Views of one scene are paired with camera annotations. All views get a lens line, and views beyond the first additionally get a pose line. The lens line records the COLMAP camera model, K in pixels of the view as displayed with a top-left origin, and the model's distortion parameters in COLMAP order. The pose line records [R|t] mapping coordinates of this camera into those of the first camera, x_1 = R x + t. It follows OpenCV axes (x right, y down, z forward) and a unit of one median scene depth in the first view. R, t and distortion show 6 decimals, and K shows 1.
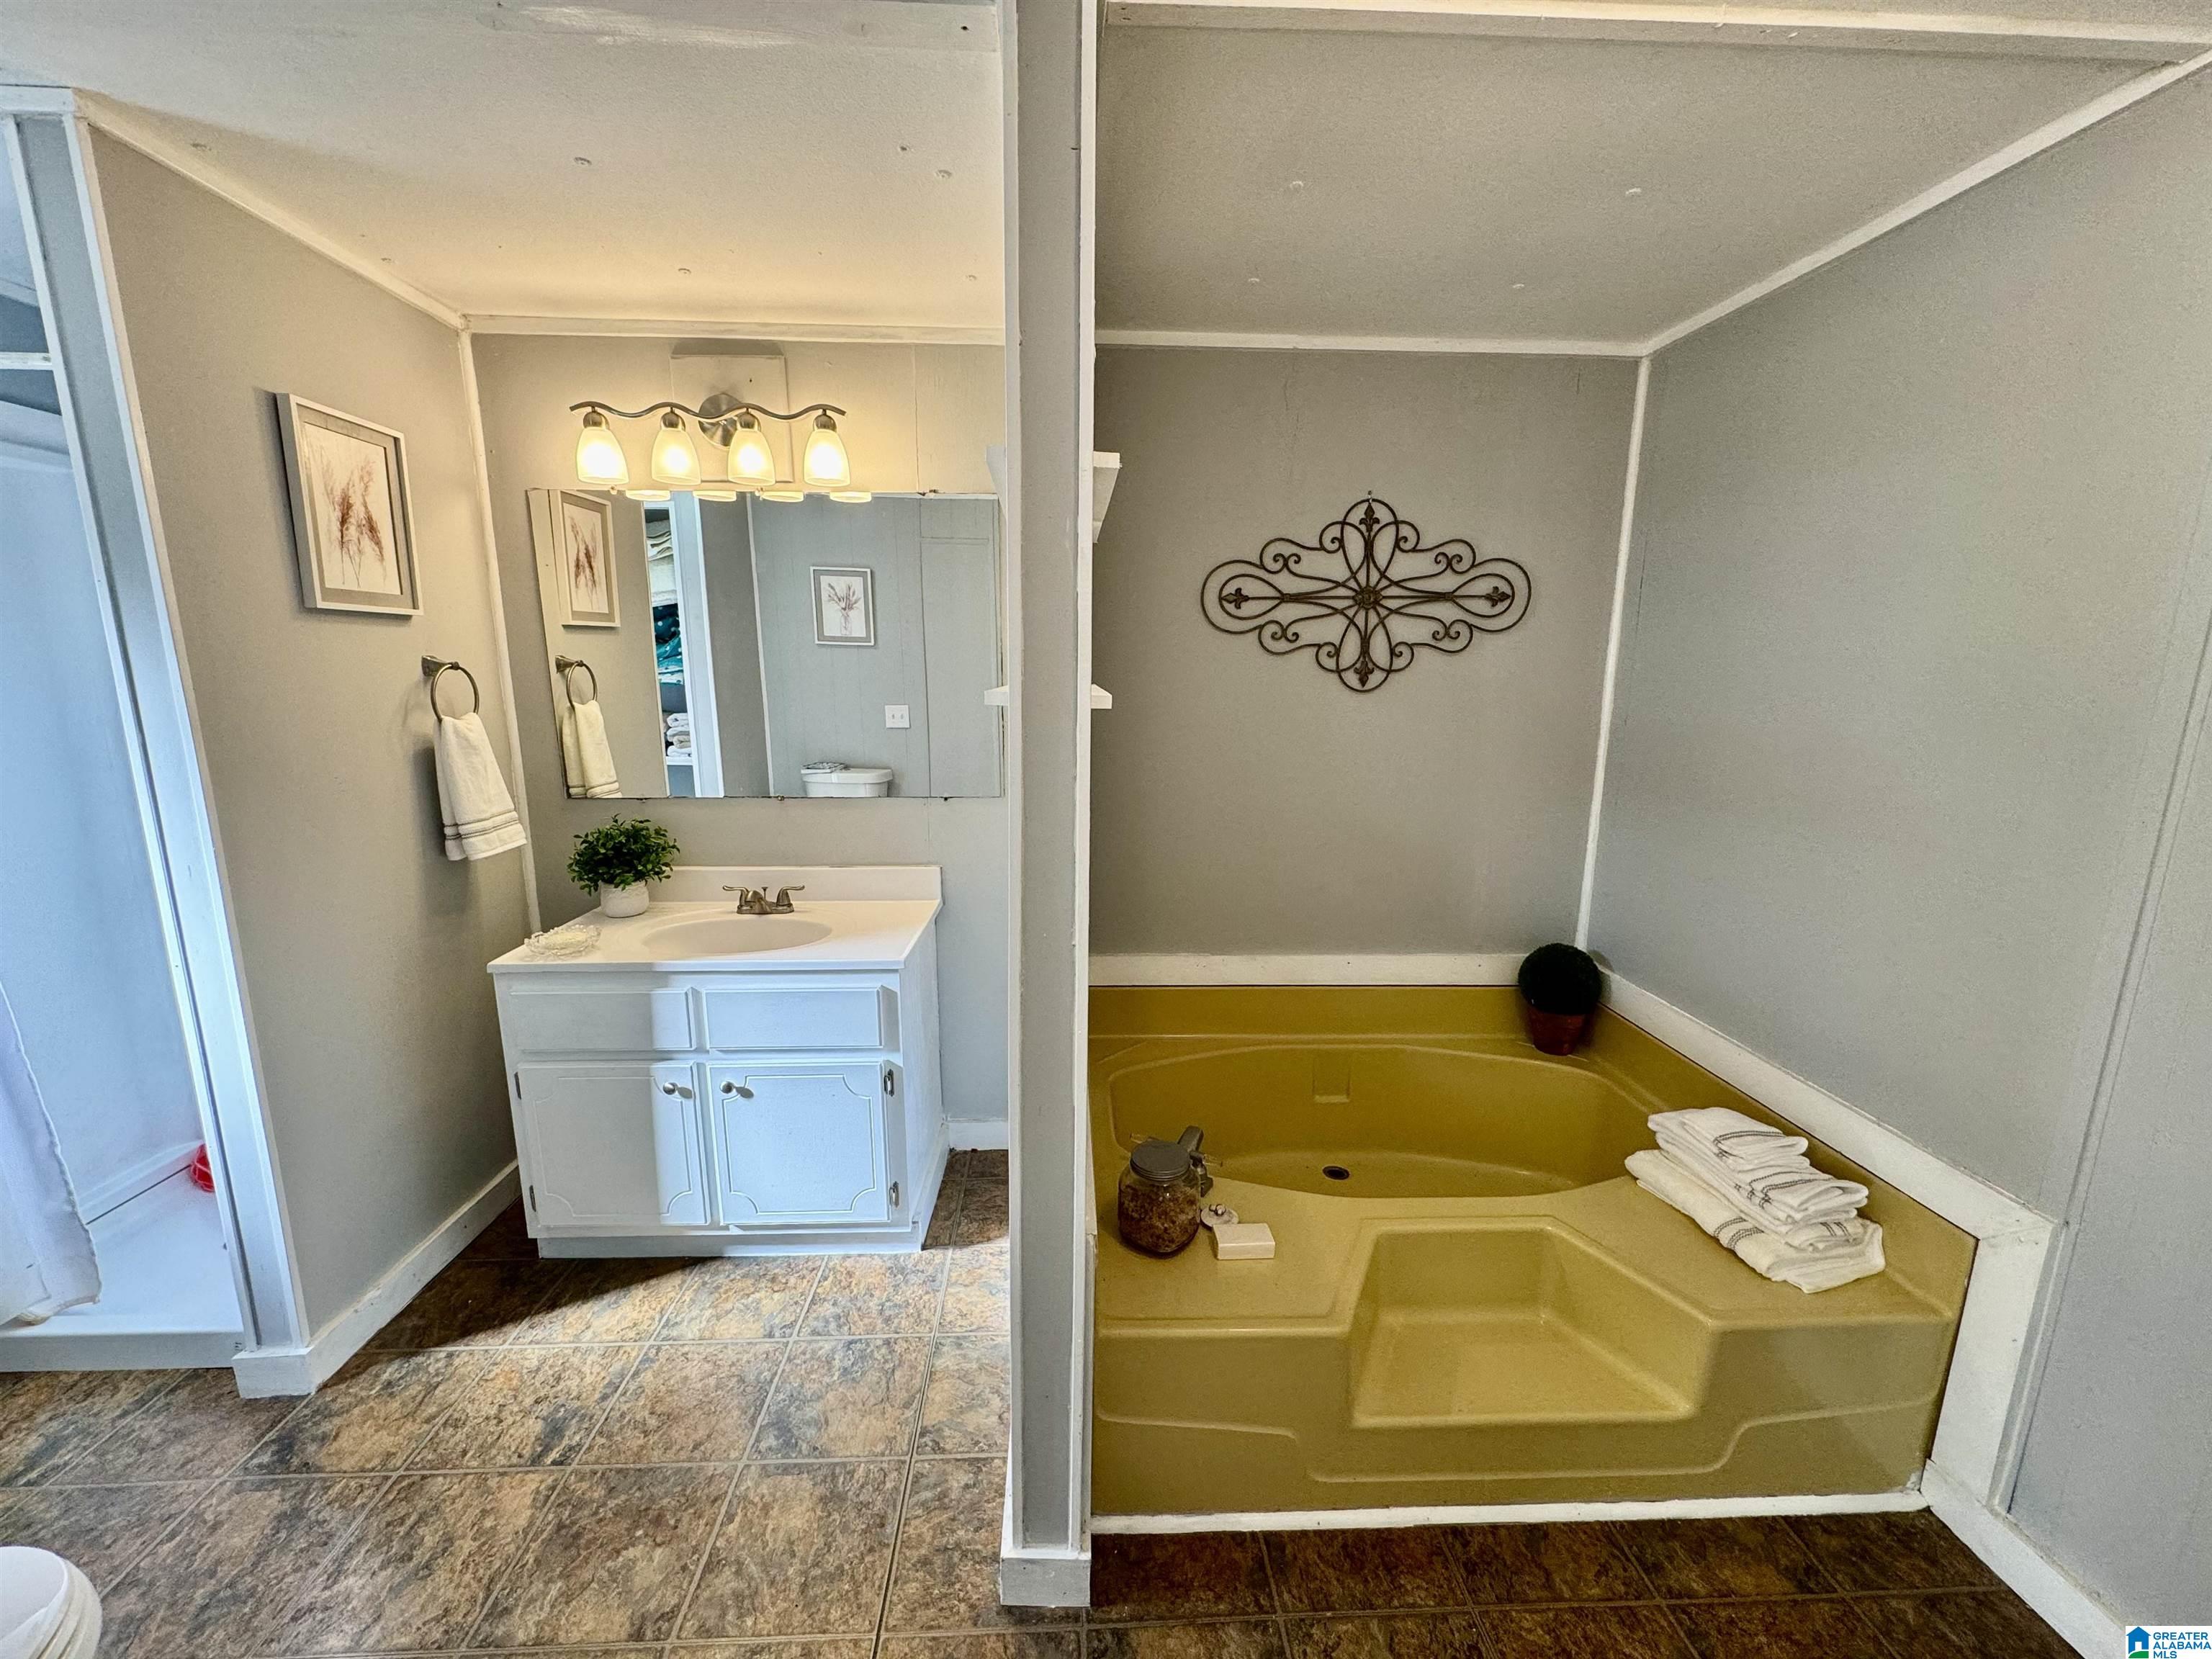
lens RADIAL K [[875.9, 0, 1103.3], [0, 875.9, 834.7], [0, 0, 1]] dist [-0.002314, -0.000532]
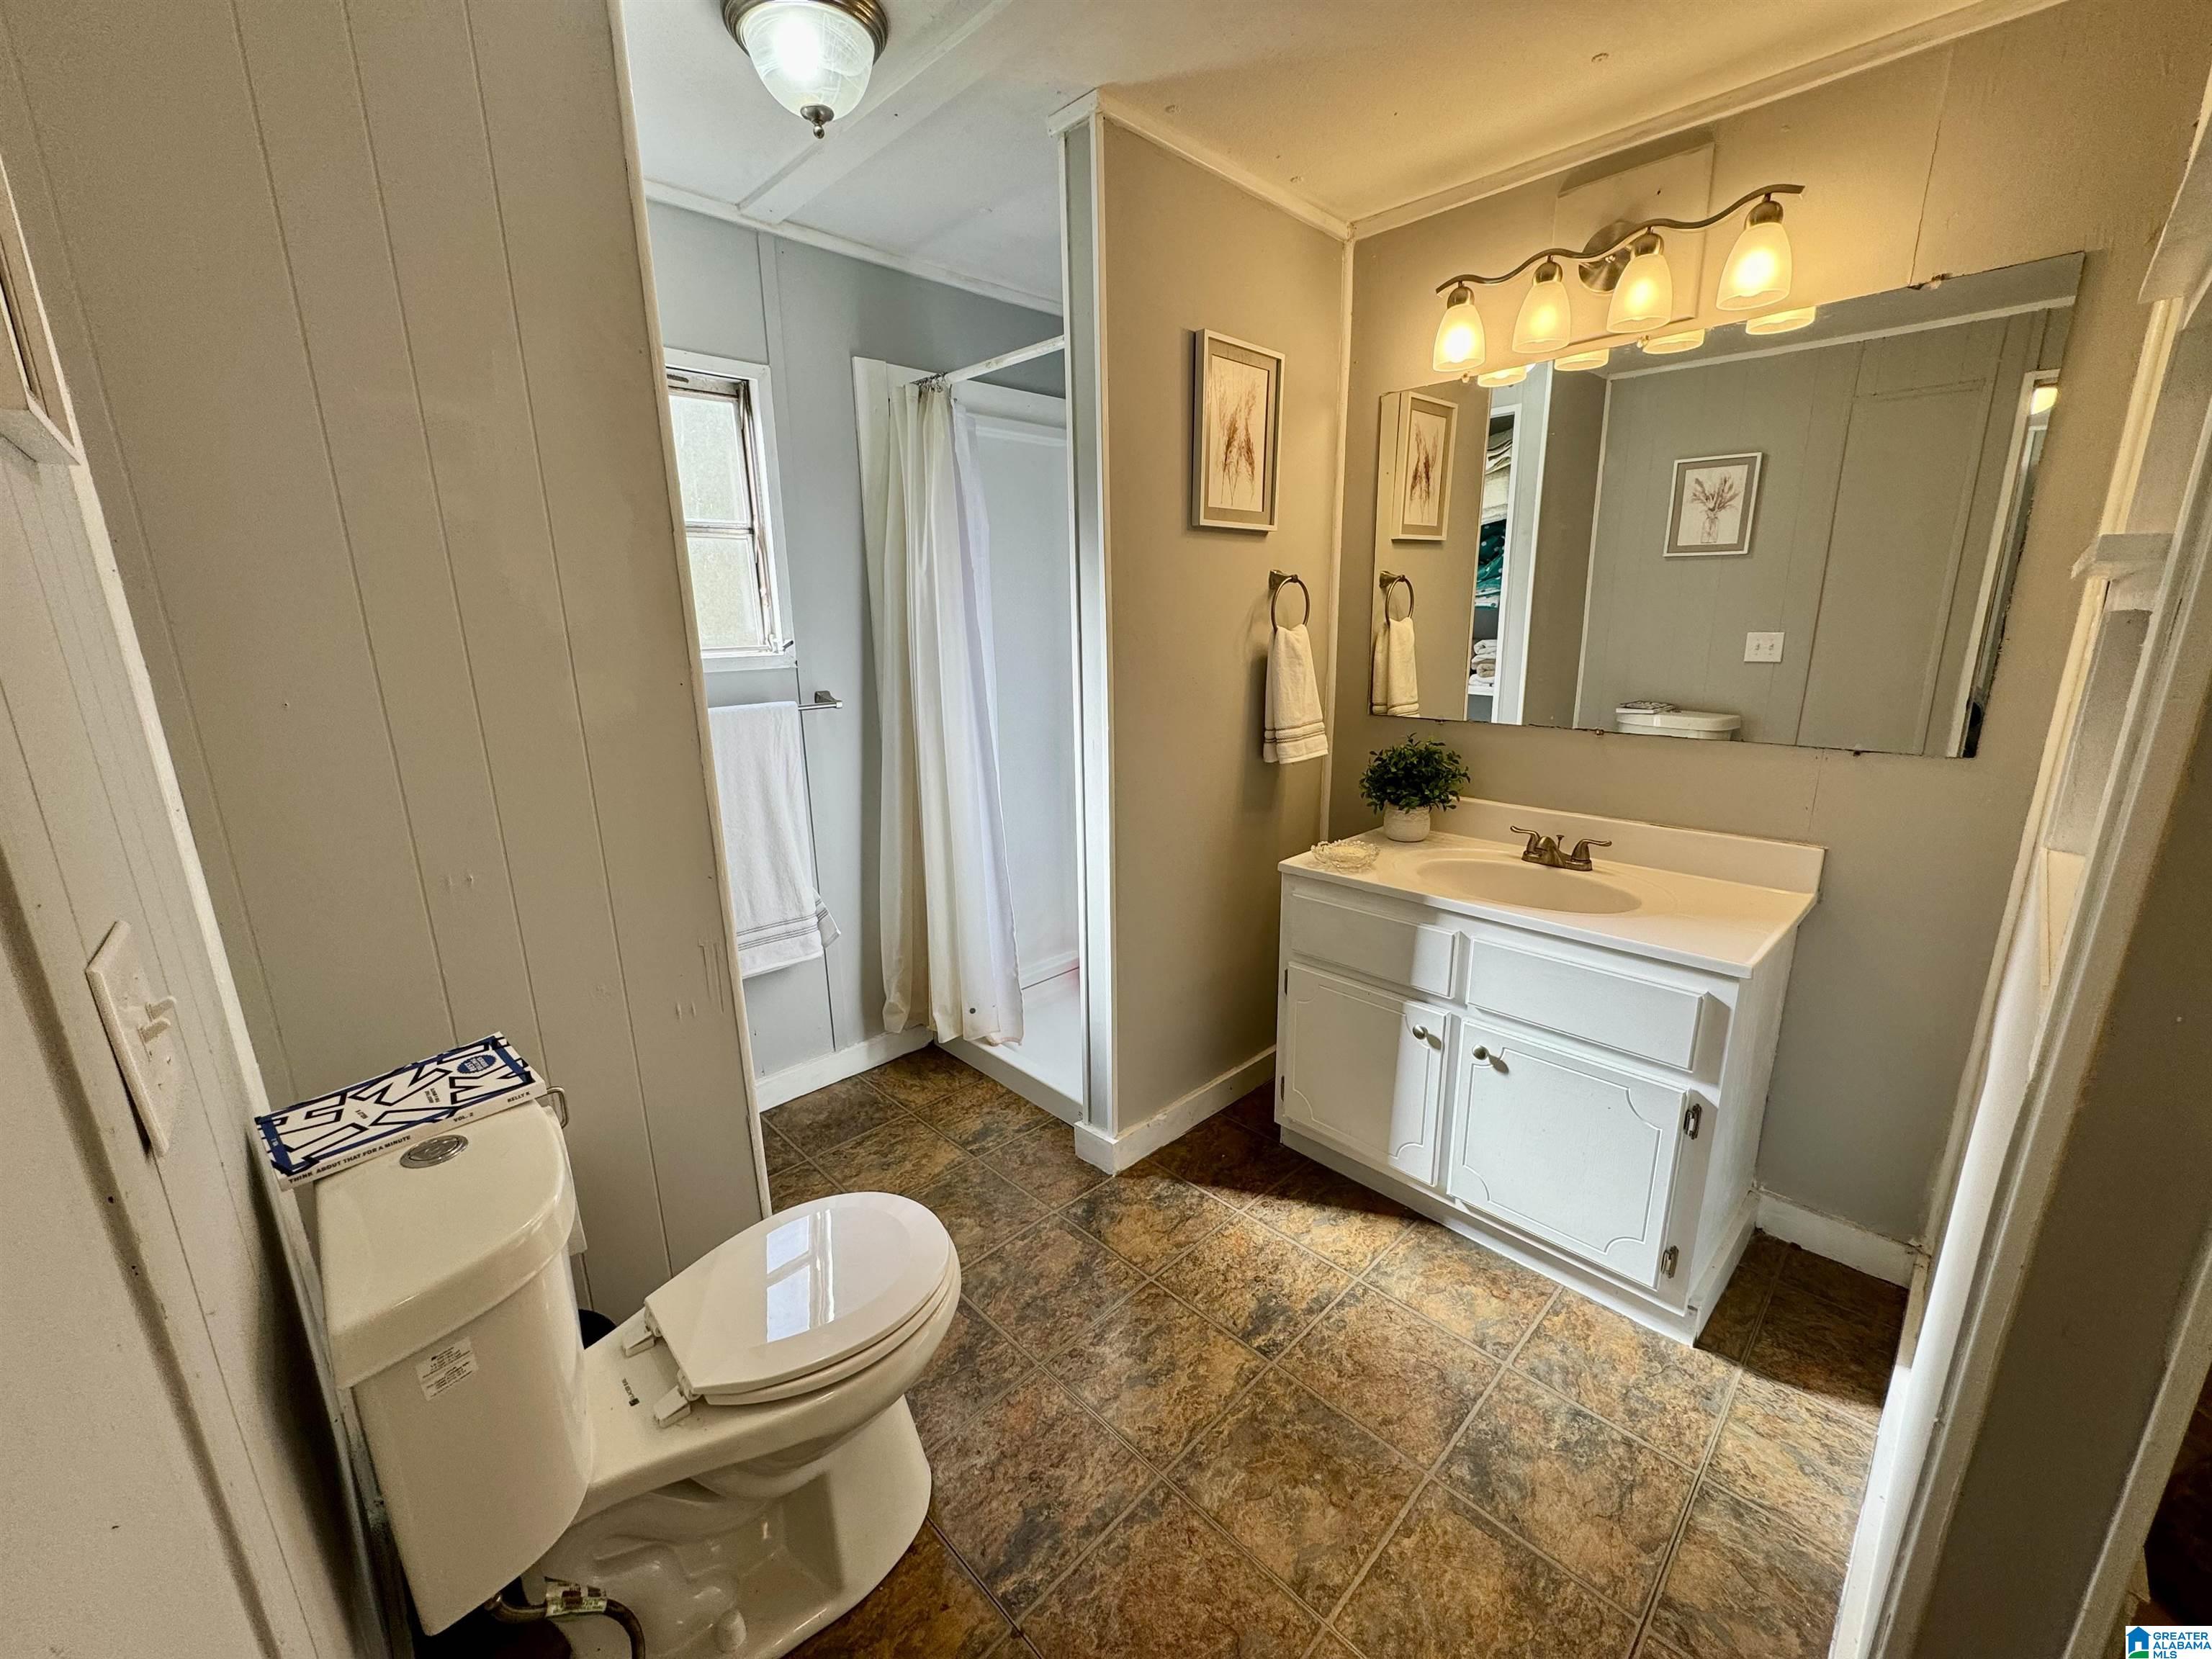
lens RADIAL K [[875.9, 0, 1106.7], [0, 875.9, 833.6], [0, 0, 1]] dist [-0.002314, -0.000532]
pose [[0.665539, 0.165441, -0.727796, -0.076787], [-0.119278, 0.986167, 0.115099, 0.016074], [0.736771, 0.010207, 0.676066, 0.128507]]
